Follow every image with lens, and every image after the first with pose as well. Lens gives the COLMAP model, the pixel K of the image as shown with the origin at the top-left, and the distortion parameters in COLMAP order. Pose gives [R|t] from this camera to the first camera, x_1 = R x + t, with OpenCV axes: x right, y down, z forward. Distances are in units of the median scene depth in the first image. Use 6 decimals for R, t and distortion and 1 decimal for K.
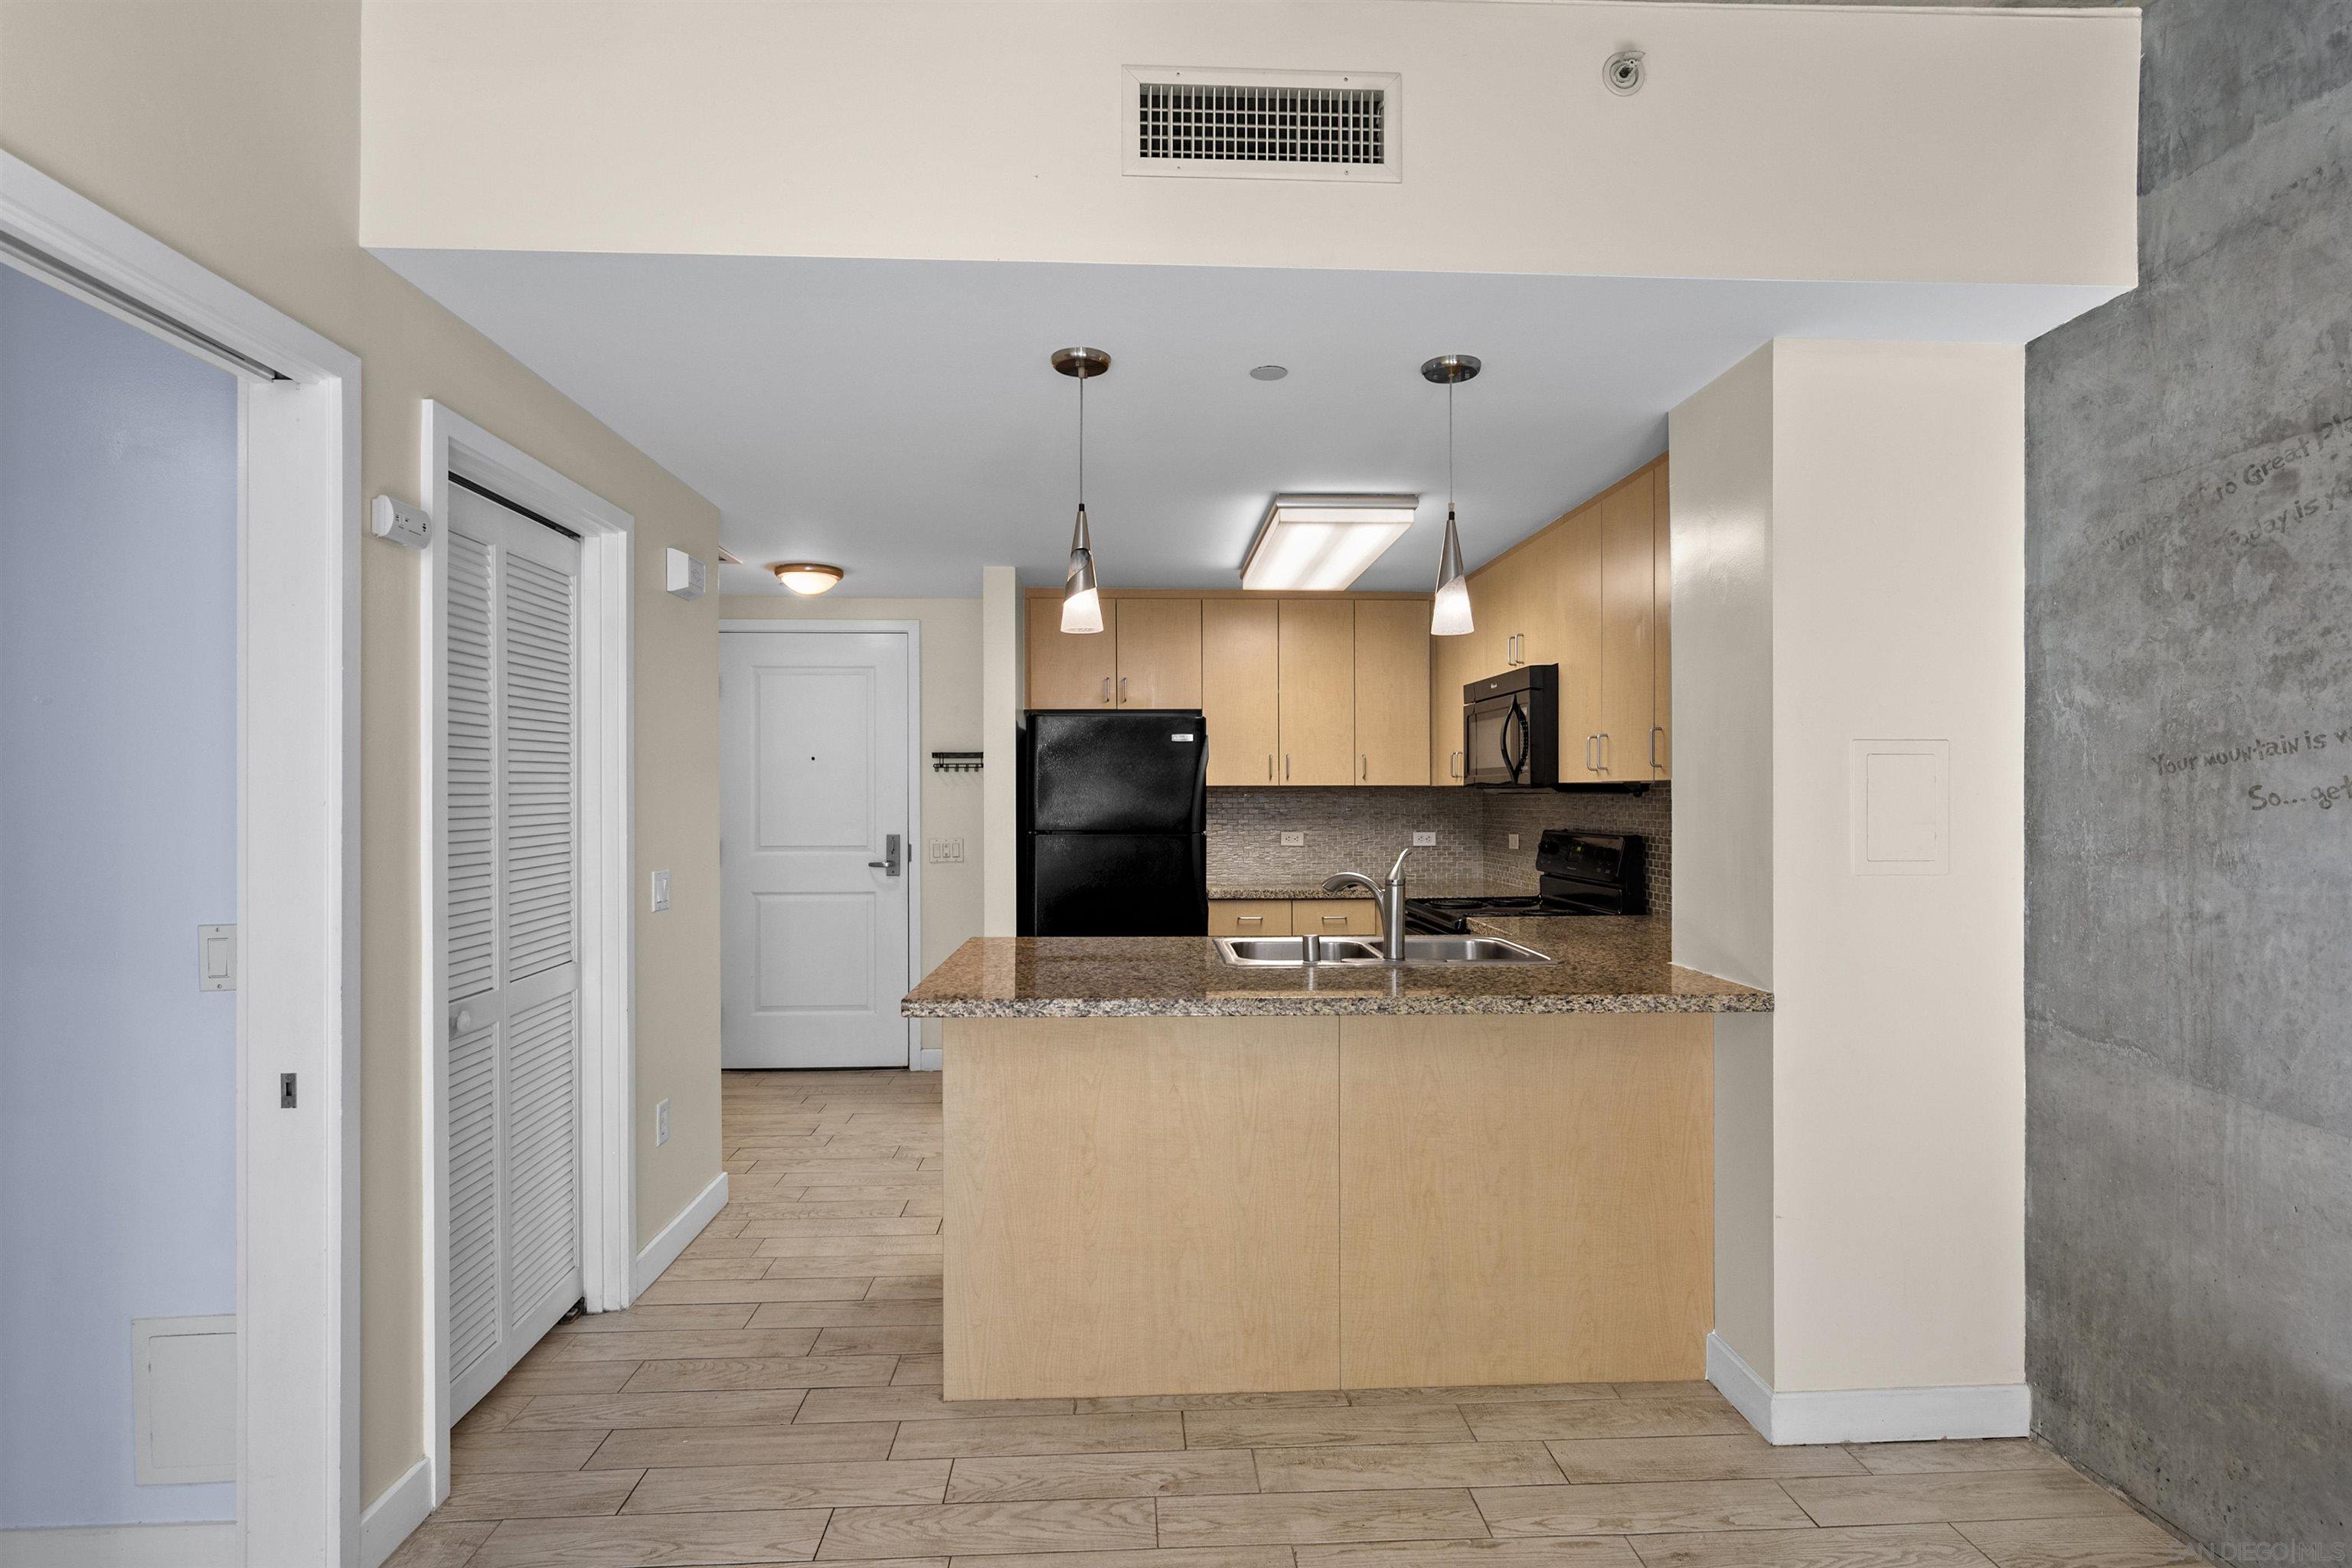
lens RADIAL K [[1170.0, 0, 1178.0], [0, 1170.0, 792.1], [0, 0, 1]] dist [0.000476, 0.000351]
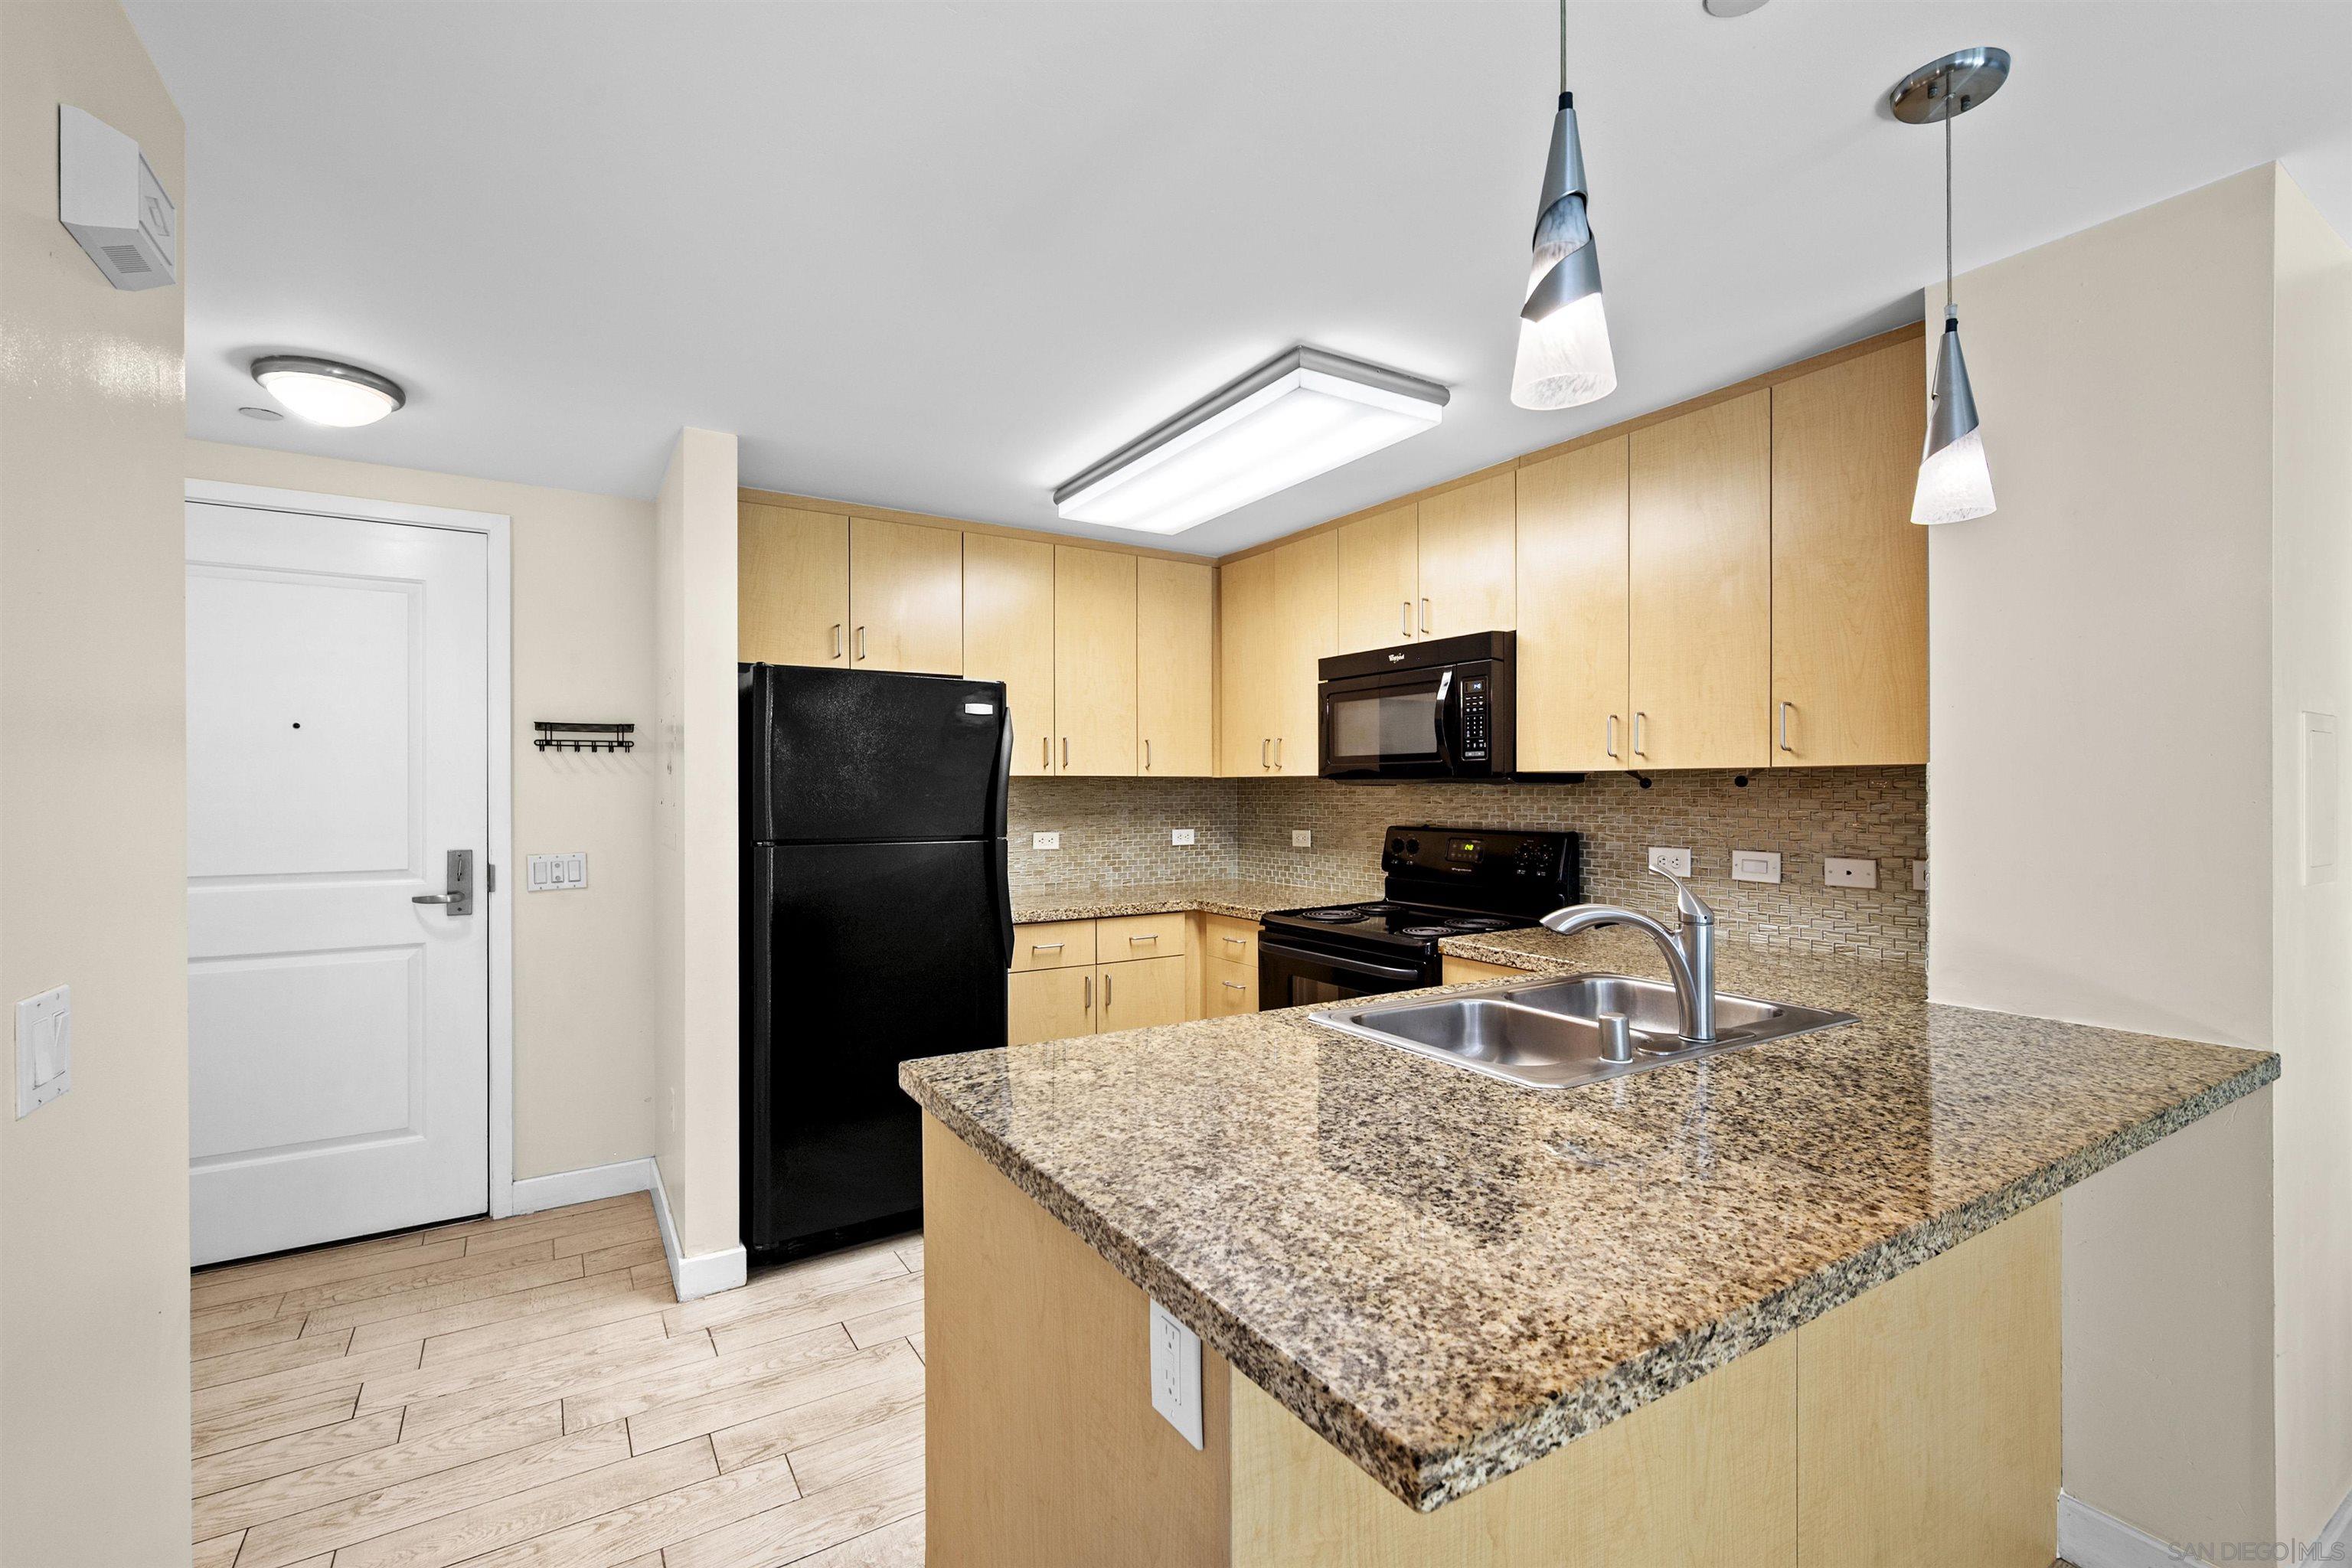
lens RADIAL K [[1014.6, 0, 1178.9], [0, 1014.6, 789.2], [0, 0, 1]] dist [0.001126, -0.000010]
pose [[0.873282, -0.000245, 0.487215, -0.399143], [-0.000270, 0.999999, 0.000985, 0.006775], [-0.487215, -0.000992, 0.873281, 0.774756]]
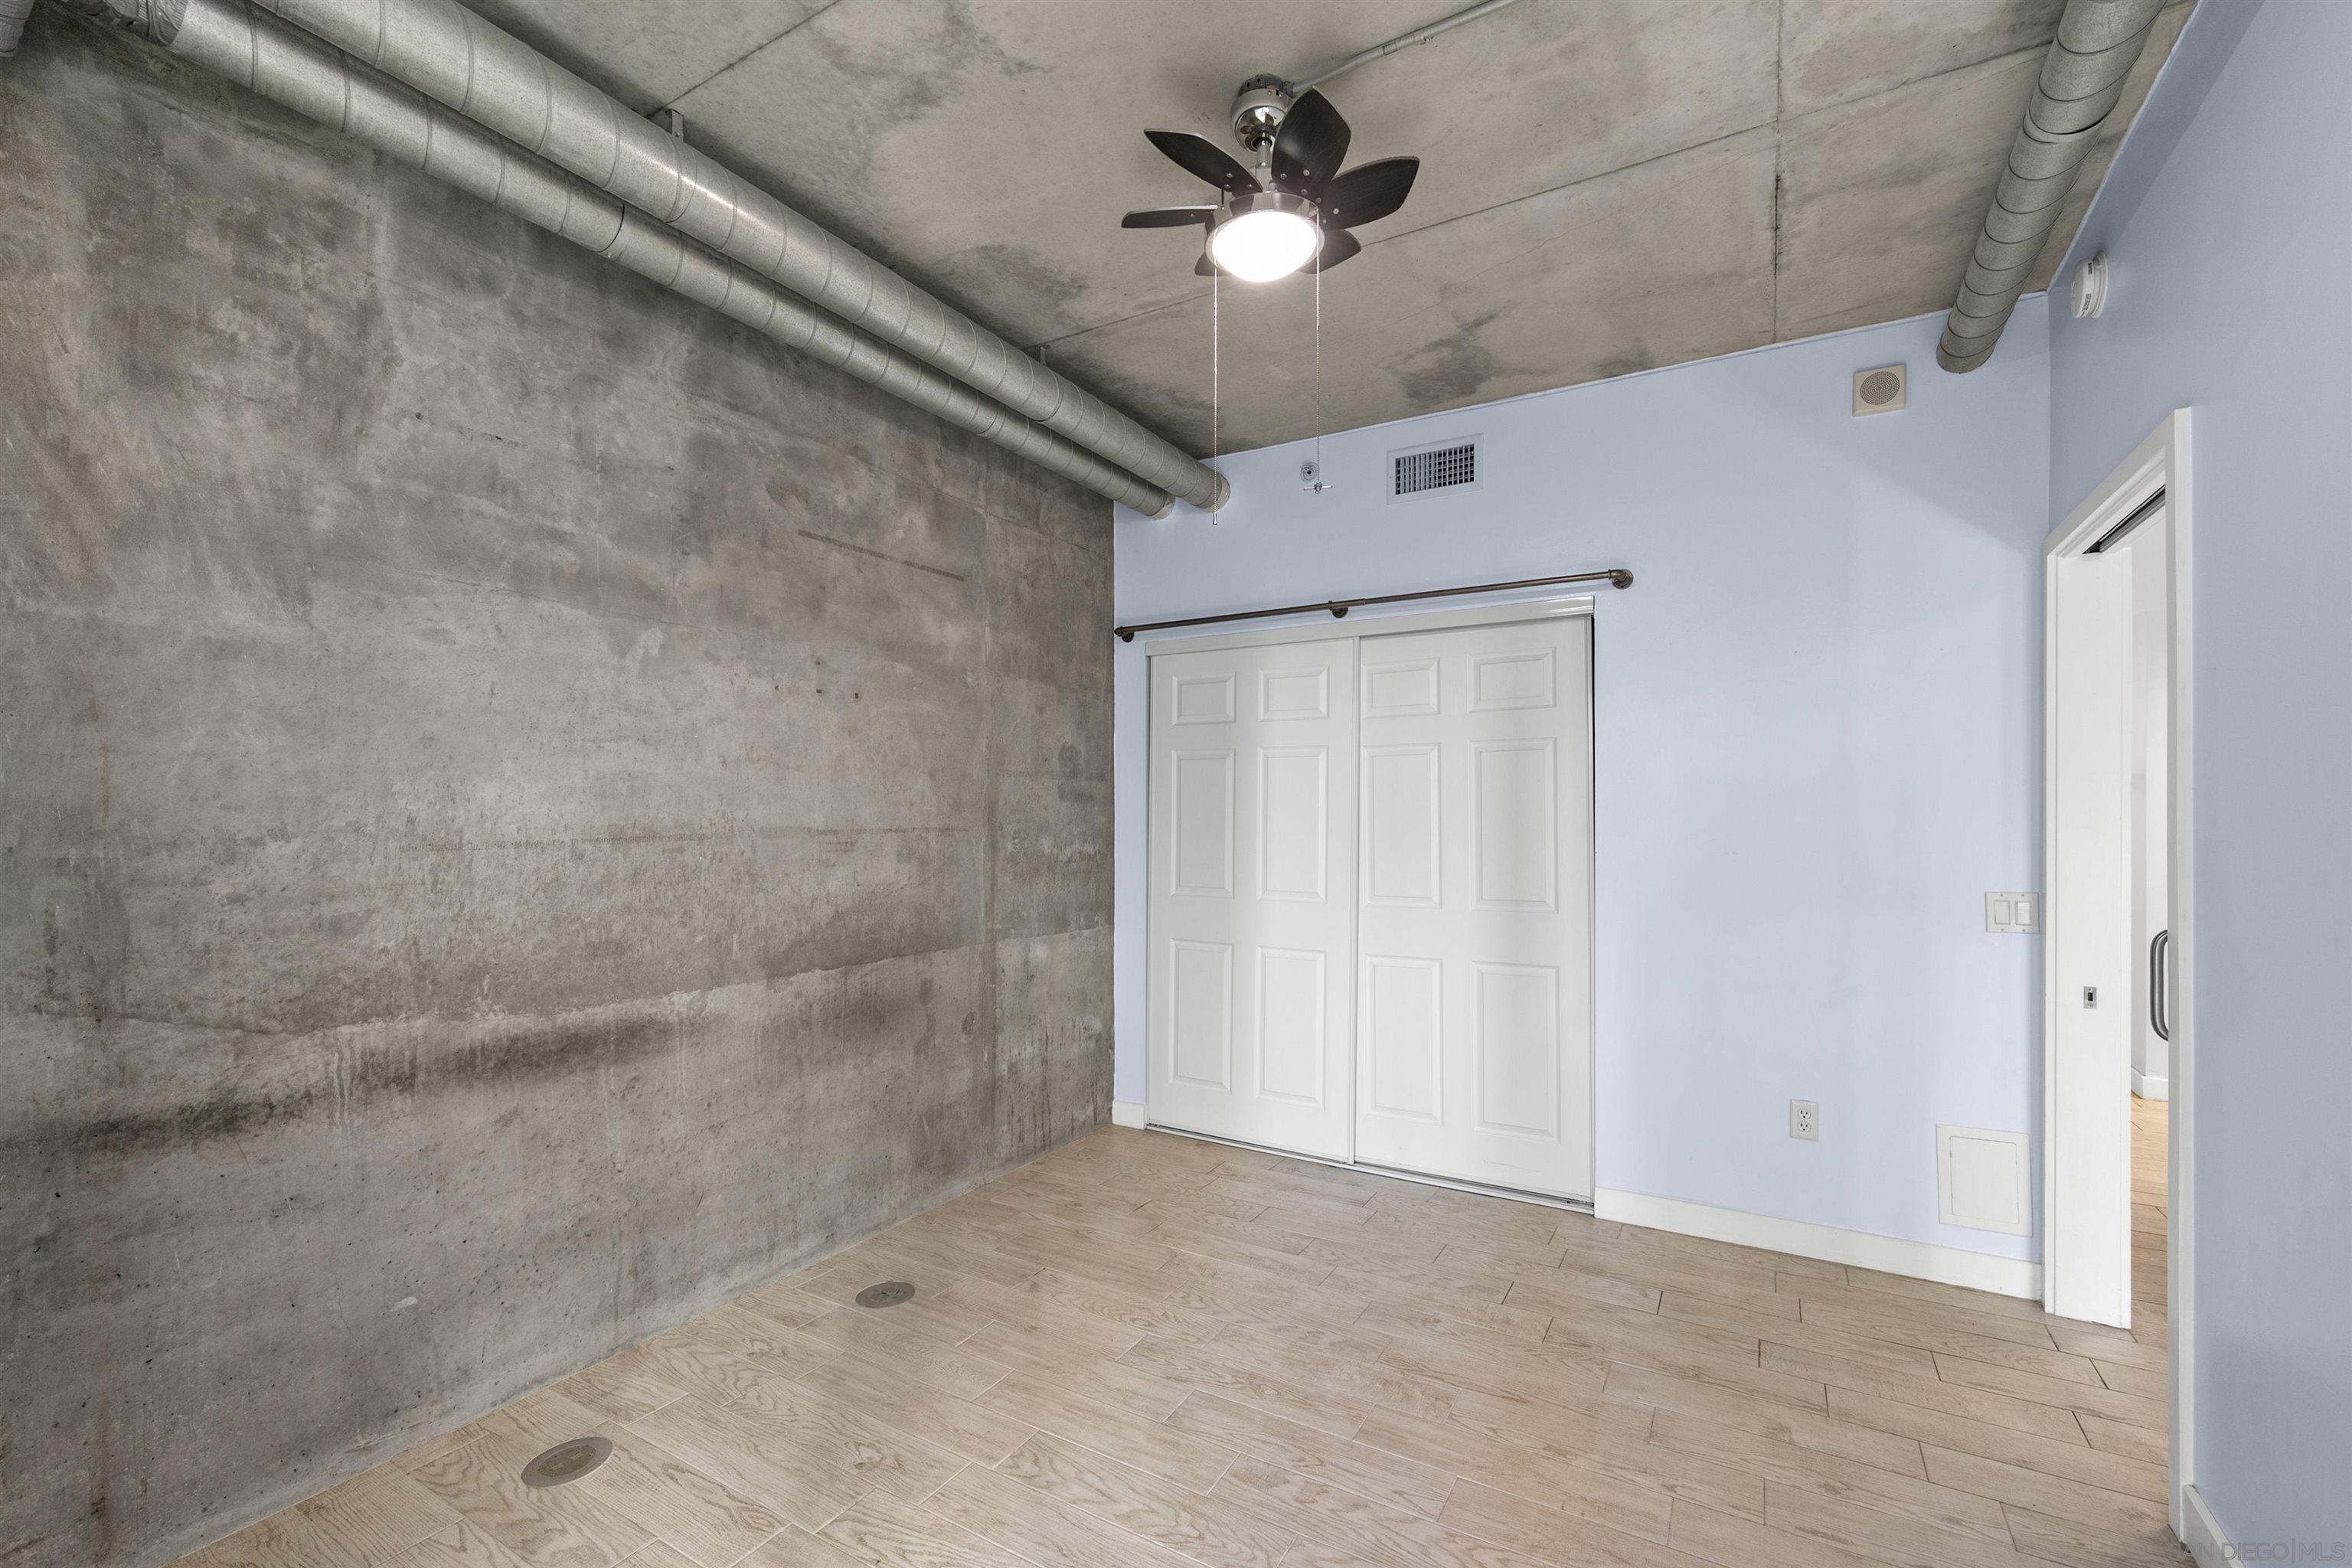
lens RADIAL K [[995.8, 0, 1179.2], [0, 995.8, 812.4], [0, 0, 1]] dist [-0.000134, 0.000037]
pose [[0.835263, 0.002671, -0.549844, -0.834067], [-0.001133, 0.999994, 0.003136, -0.002591], [0.549849, -0.001996, 0.835261, -0.657785]]
